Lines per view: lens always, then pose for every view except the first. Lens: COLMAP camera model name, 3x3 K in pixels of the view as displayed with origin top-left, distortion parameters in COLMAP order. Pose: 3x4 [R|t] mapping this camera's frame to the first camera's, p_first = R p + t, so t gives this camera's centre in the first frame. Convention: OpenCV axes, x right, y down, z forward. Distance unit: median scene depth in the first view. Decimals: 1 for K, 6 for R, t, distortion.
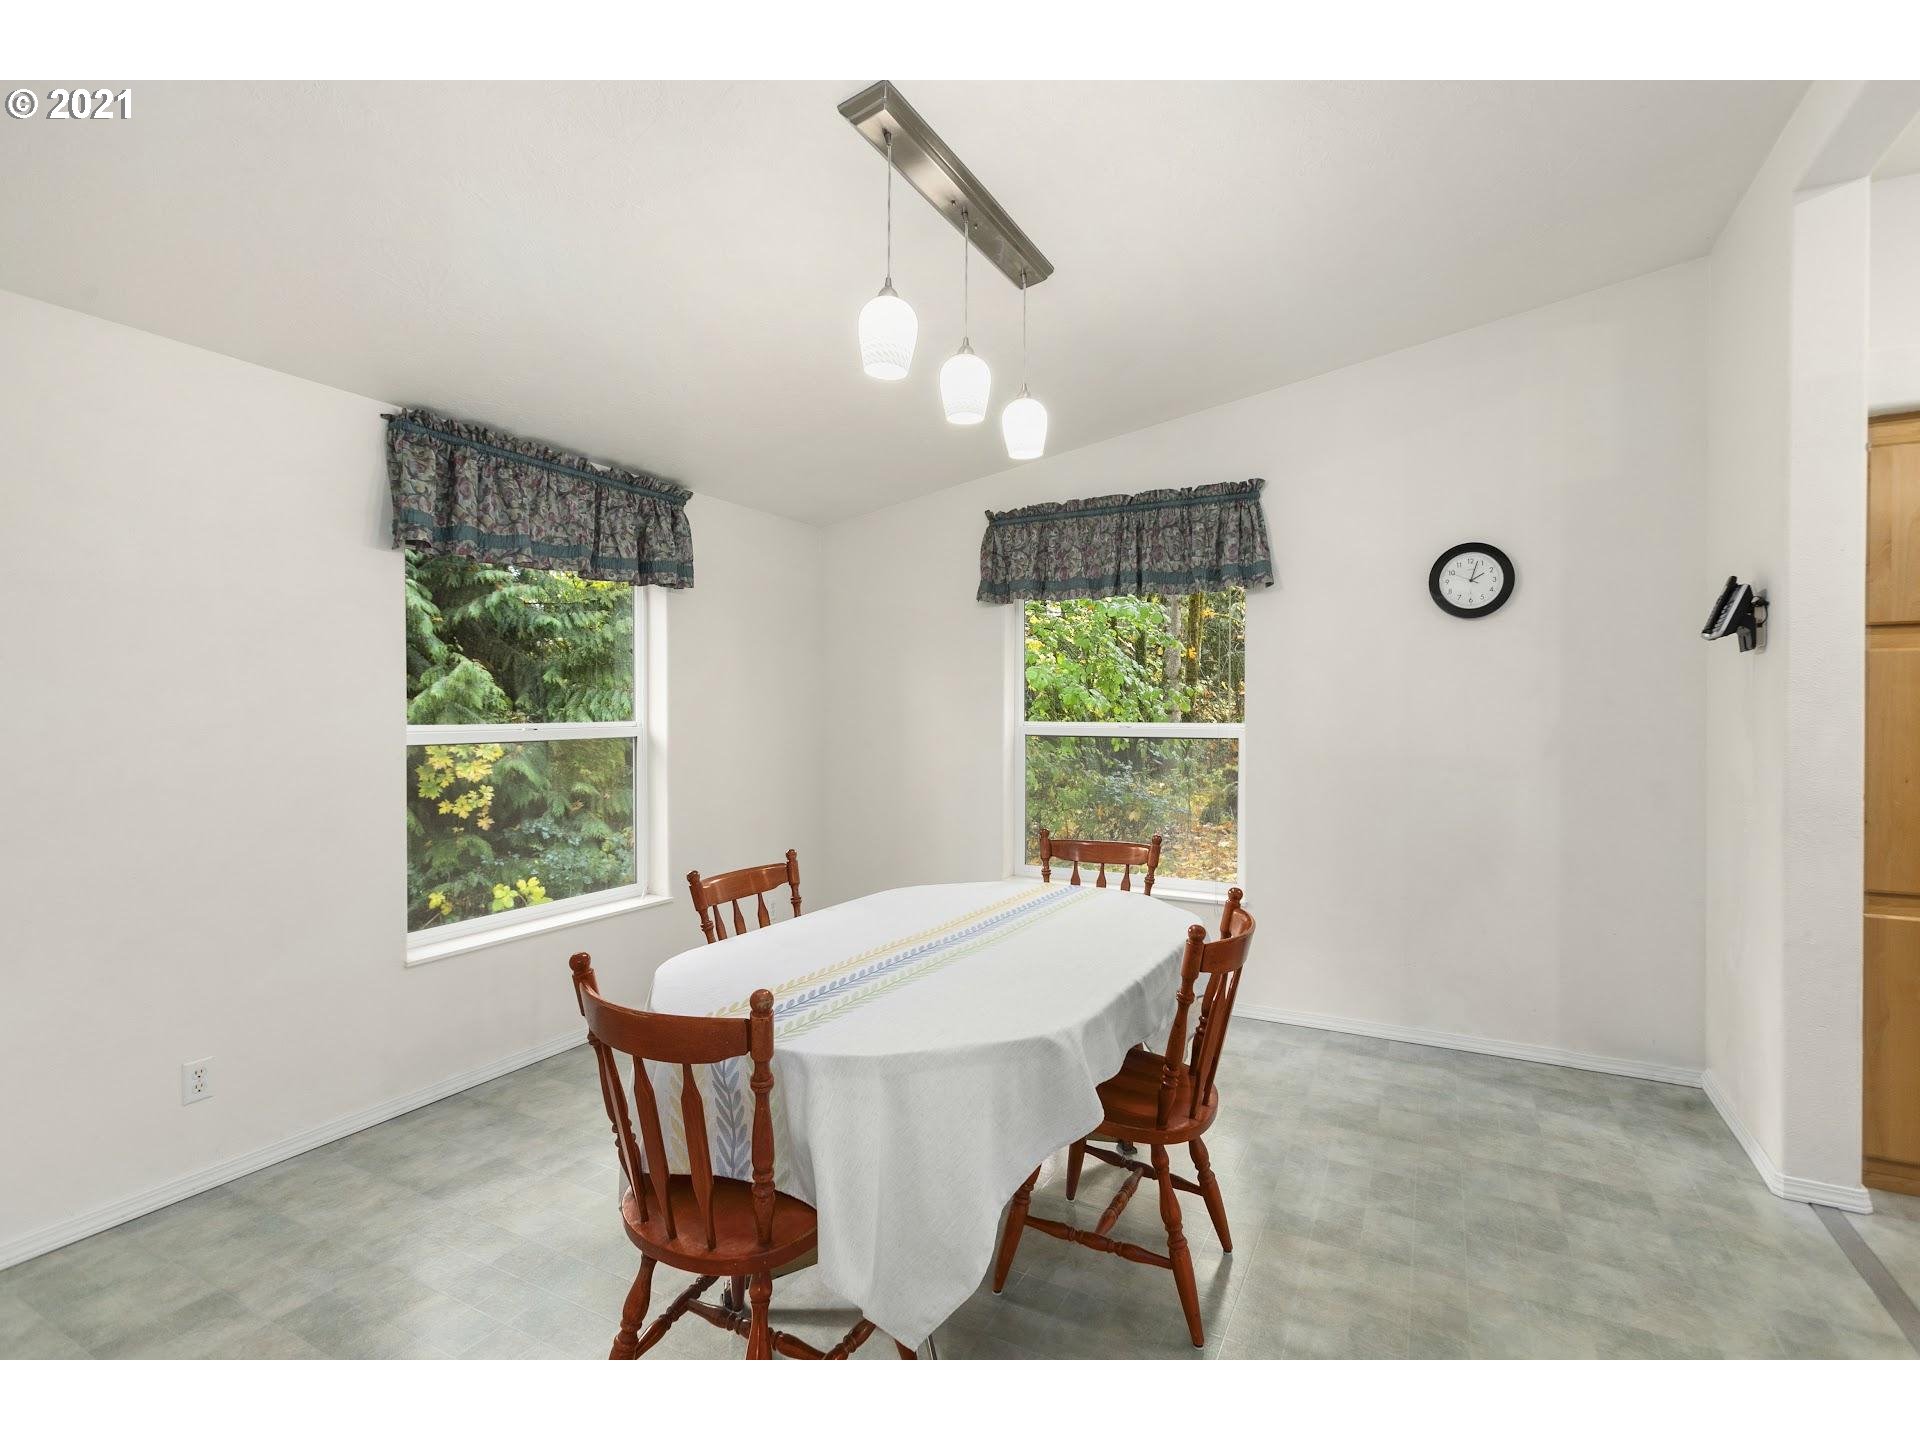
lens RADIAL K [[907.9, 0, 959.3], [0, 907.9, 718.7], [0, 0, 1]] dist [0.004364, 0.000383]
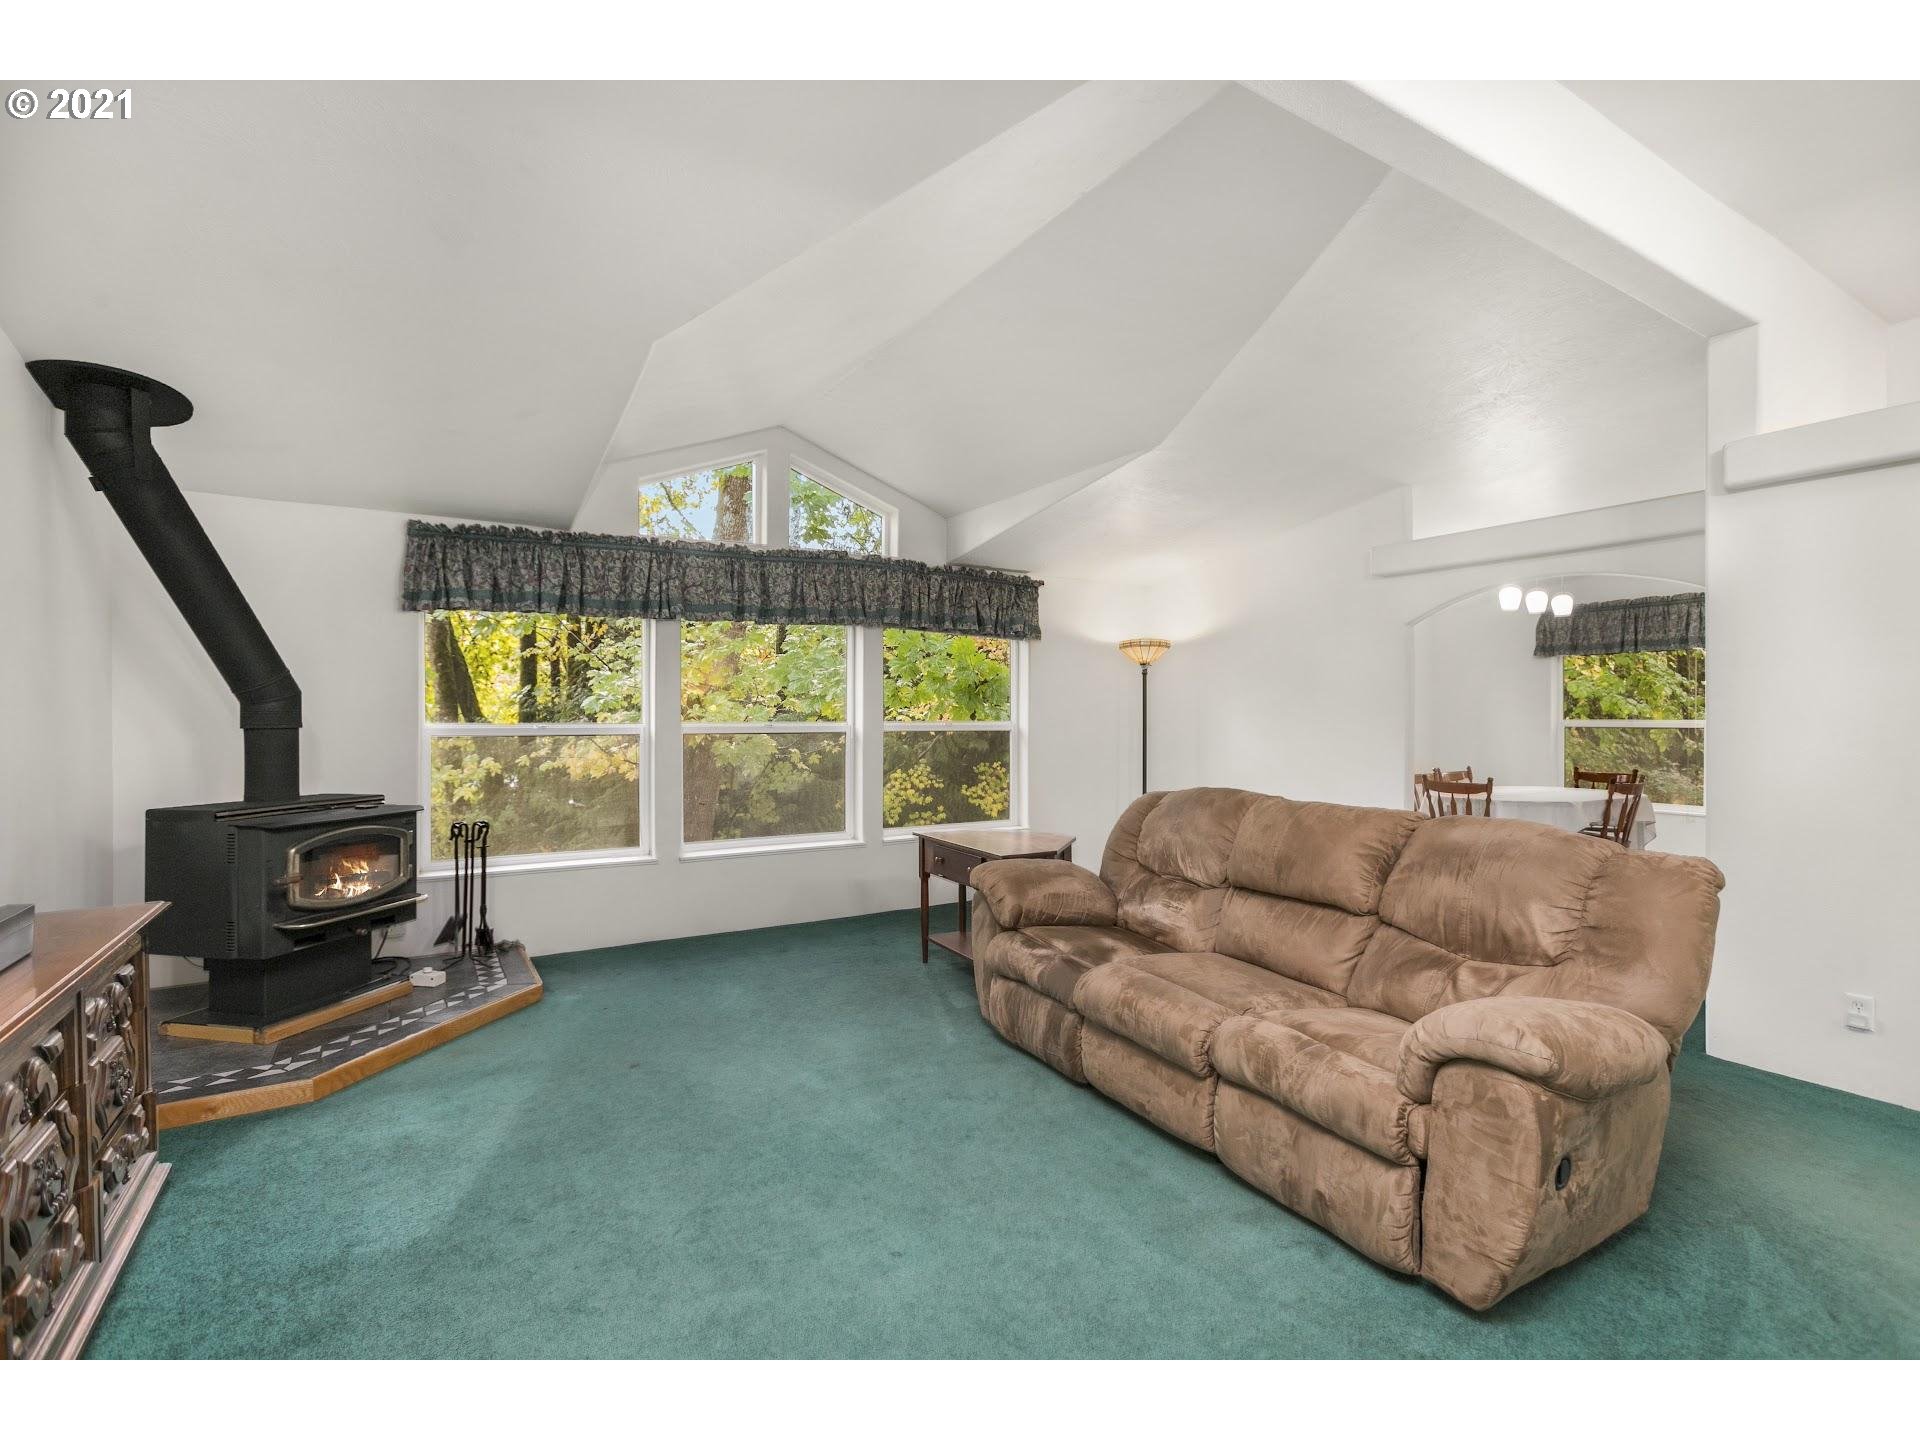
lens RADIAL K [[907.9, 0, 950.1], [0, 907.9, 708.8], [0, 0, 1]] dist [0.004364, 0.000383]
pose [[0.864450, -0.008172, -0.502652, -0.084825], [-0.001928, 0.999807, -0.019569, 0.020913], [0.502715, 0.017886, 0.864267, -1.329562]]
